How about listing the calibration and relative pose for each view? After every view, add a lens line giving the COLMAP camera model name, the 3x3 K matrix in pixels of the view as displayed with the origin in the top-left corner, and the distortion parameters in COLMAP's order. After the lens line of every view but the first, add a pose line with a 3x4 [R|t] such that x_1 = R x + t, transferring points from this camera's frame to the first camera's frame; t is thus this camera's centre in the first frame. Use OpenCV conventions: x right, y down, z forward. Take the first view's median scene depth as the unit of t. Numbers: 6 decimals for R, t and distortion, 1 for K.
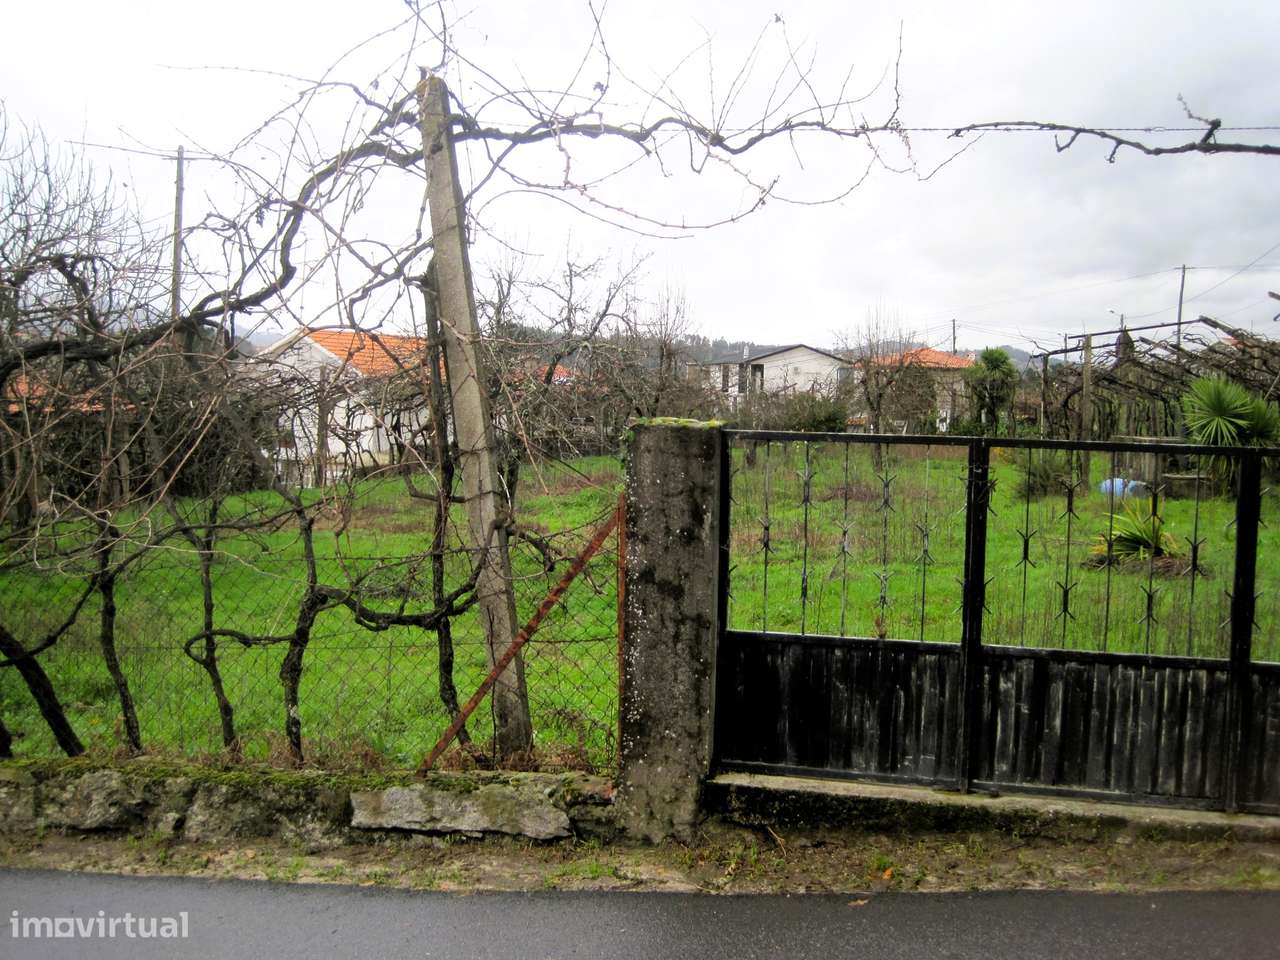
lens RADIAL K [[1315.6, 0, 647.7], [0, 1315.6, 474.9], [0, 0, 1]] dist [-0.184756, 0.159842]
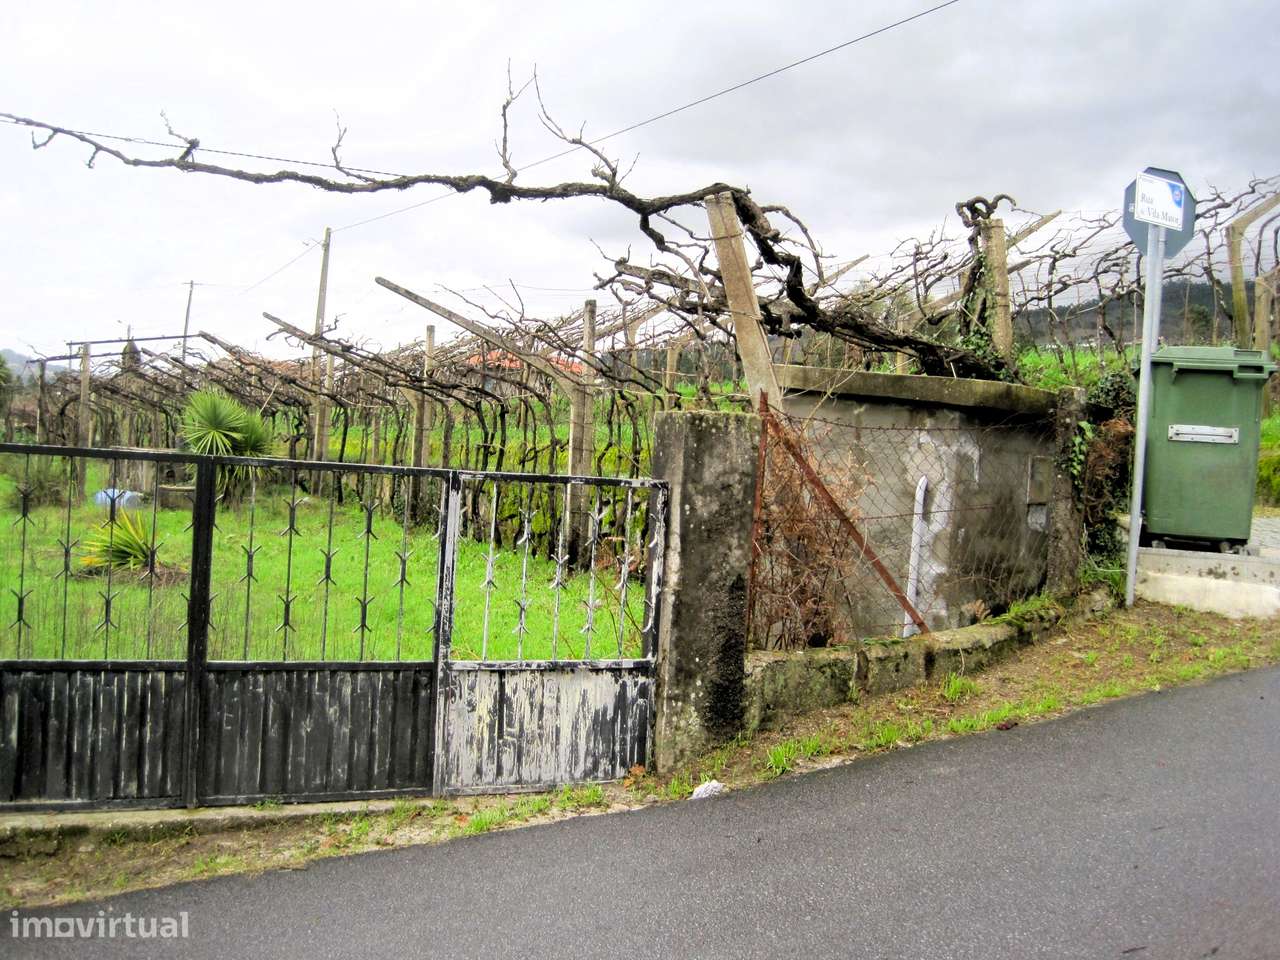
lens RADIAL K [[1315.6, 0, 647.7], [0, 1315.6, 474.9], [0, 0, 1]] dist [-0.184756, 0.159842]
pose [[0.739274, 0.014330, 0.673252, 0.006387], [-0.007961, 0.999890, -0.012541, 0.000959], [-0.673358, 0.003911, 0.739306, -0.005523]]
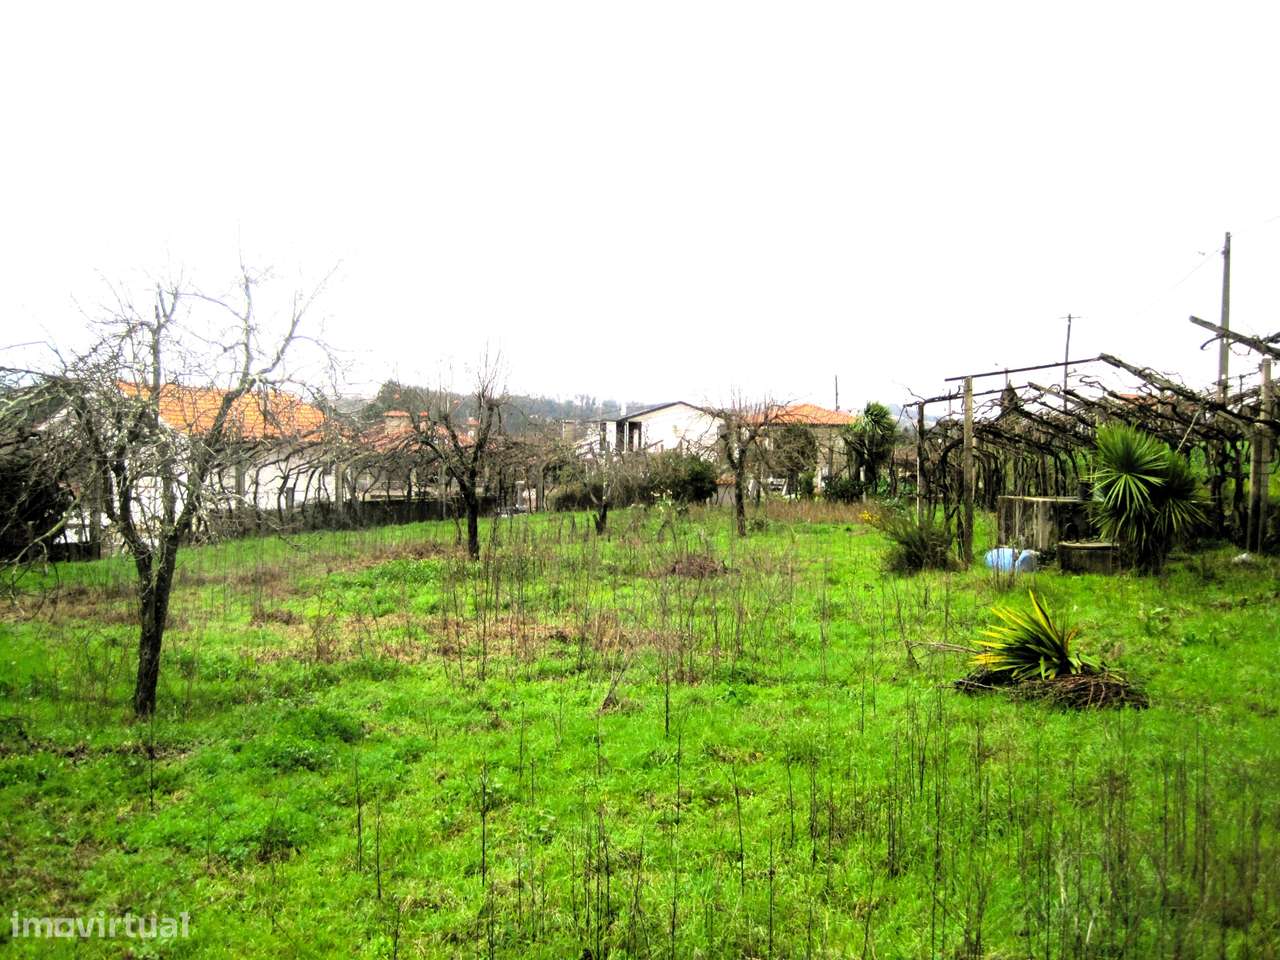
lens RADIAL K [[1315.6, 0, 647.7], [0, 1315.6, 474.9], [0, 0, 1]] dist [-0.184756, 0.159842]
pose [[0.996569, -0.004166, 0.082658, 0.076415], [0.007880, 0.998971, -0.044663, -0.010530], [-0.082387, 0.045161, 0.995577, 0.213096]]
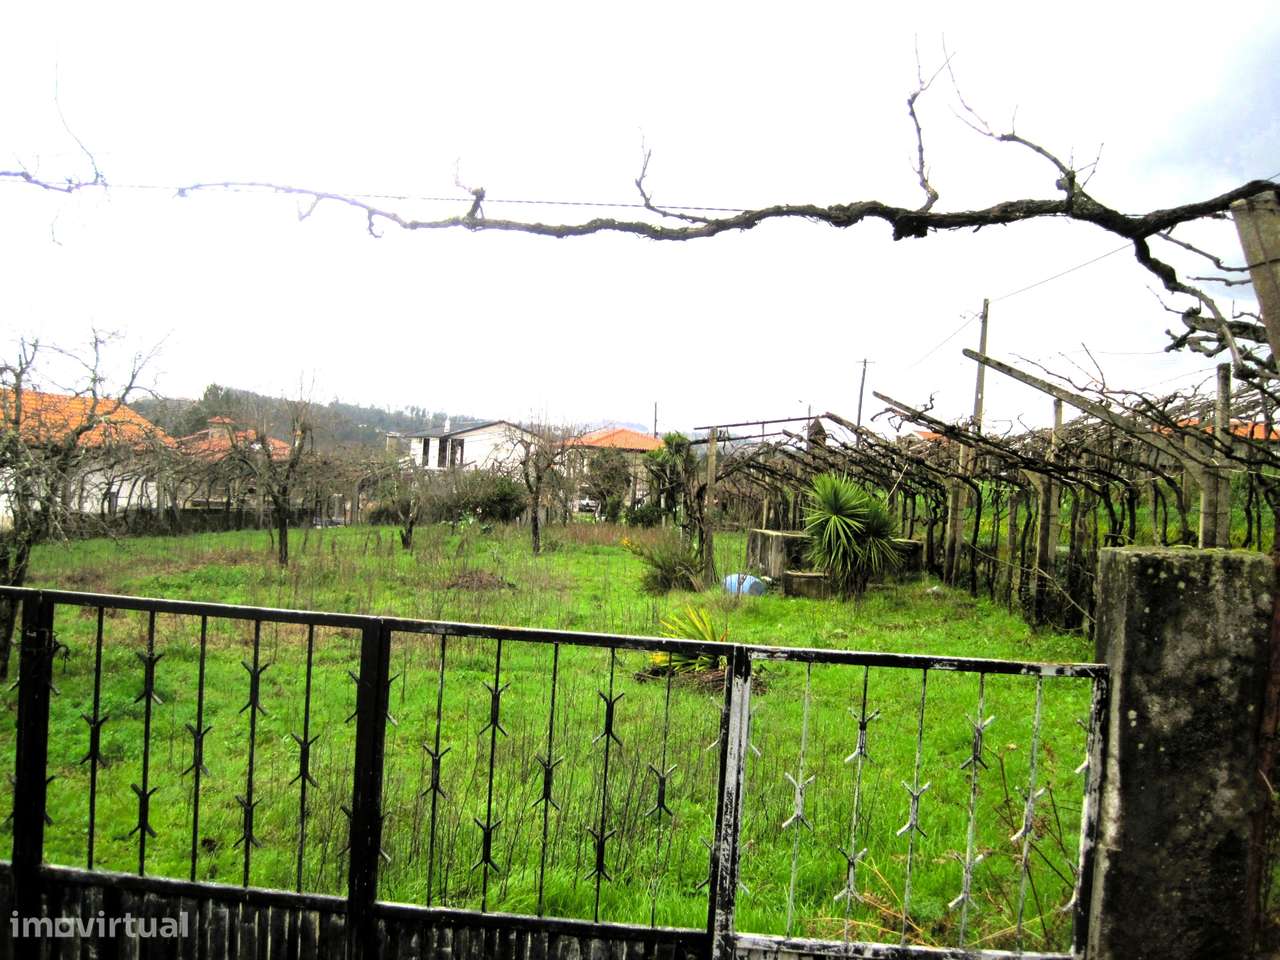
lens RADIAL K [[1315.6, 0, 647.7], [0, 1315.6, 474.9], [0, 0, 1]] dist [-0.184756, 0.159842]
pose [[0.976741, 0.037966, 0.211035, 0.099064], [-0.025945, 0.997894, -0.059444, -0.013596], [-0.212847, 0.052586, 0.975669, 0.045825]]
